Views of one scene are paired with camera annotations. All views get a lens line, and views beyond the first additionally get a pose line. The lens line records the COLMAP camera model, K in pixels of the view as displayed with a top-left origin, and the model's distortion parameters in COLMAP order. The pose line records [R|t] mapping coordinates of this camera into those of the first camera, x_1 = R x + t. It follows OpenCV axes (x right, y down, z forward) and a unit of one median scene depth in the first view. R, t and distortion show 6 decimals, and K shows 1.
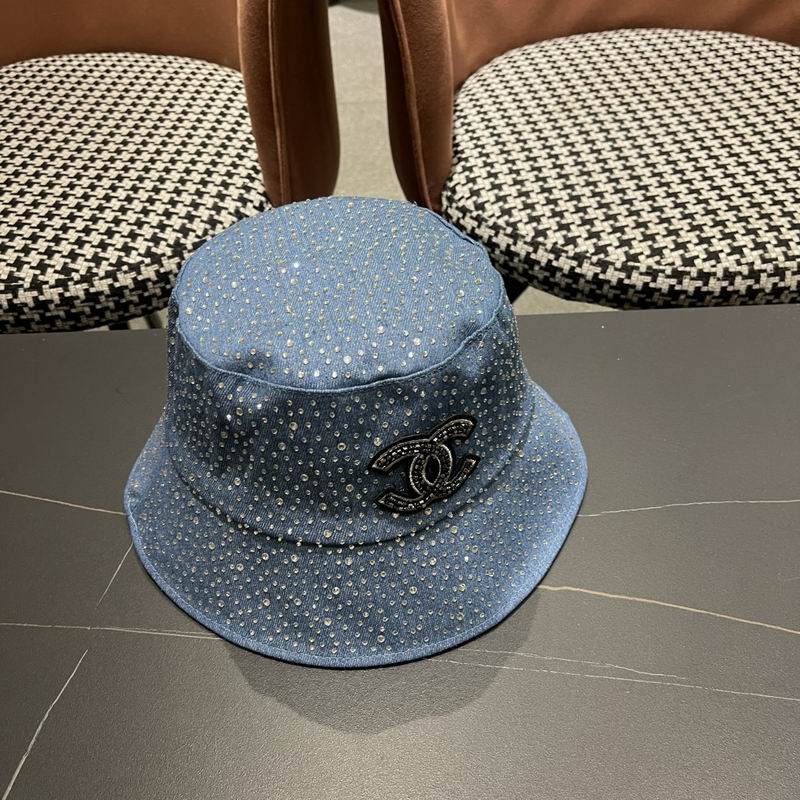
lens RADIAL K [[834.6, 0, 398.1], [0, 834.6, 408.1], [0, 0, 1]] dist [0.009696, 0.000000]
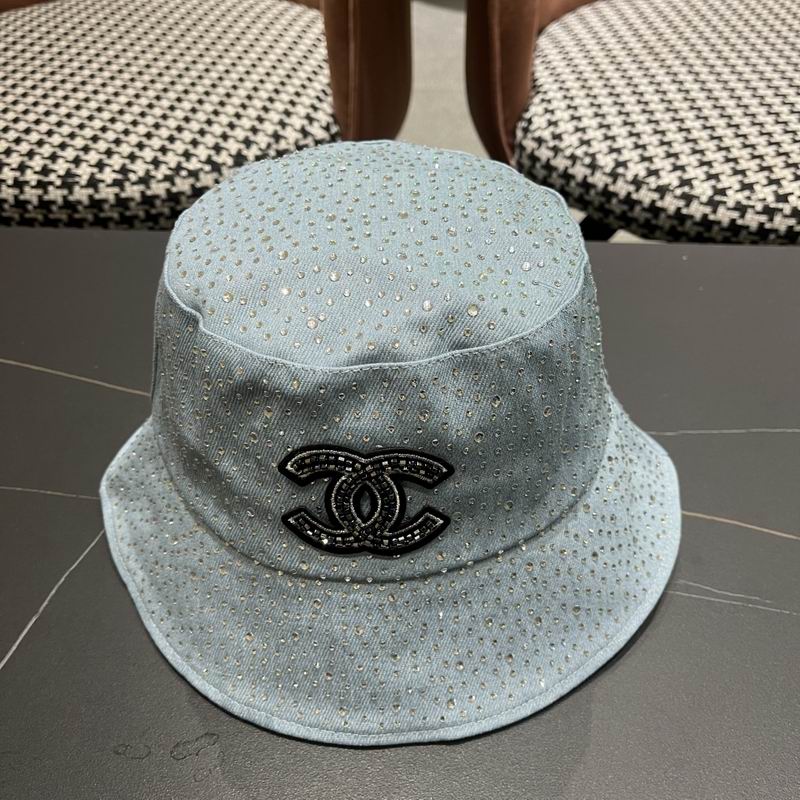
lens RADIAL K [[834.6, 0, 394.5], [0, 834.6, 403.9], [0, 0, 1]] dist [0.009696, 0.000000]
pose [[0.995658, 0.075883, -0.053923, -0.012135], [-0.077669, 0.996471, -0.031823, 0.109607], [0.051318, 0.035873, 0.998038, 0.057753]]
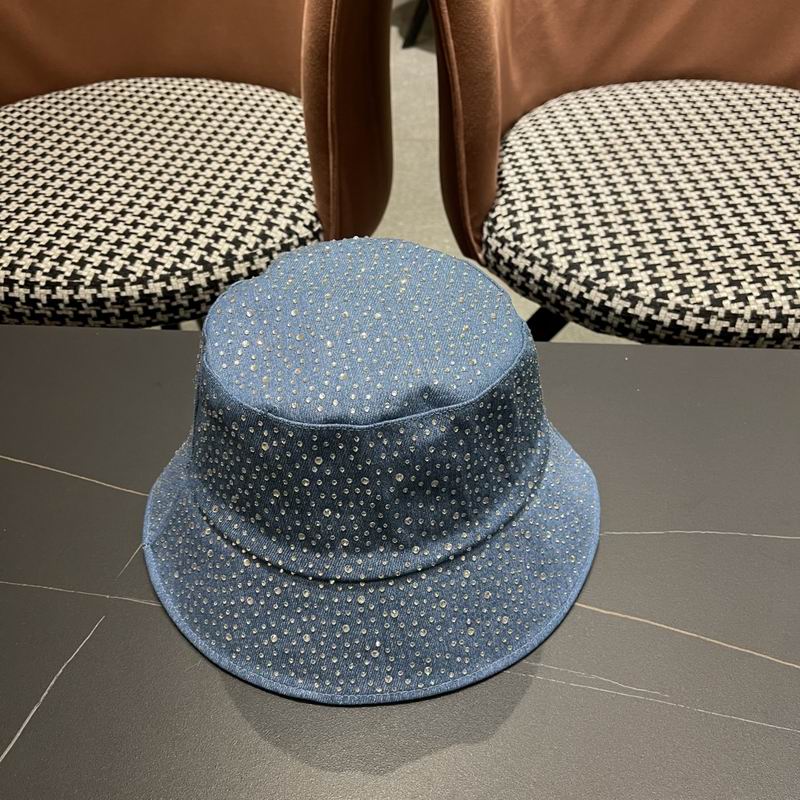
lens RADIAL K [[834.6, 0, 395.6], [0, 834.6, 407.1], [0, 0, 1]] dist [0.009696, 0.000000]
pose [[0.994758, 0.075858, -0.068573, 0.034768], [-0.078928, 0.995943, -0.043218, 0.026501], [0.065016, 0.048404, 0.996710, -0.036051]]
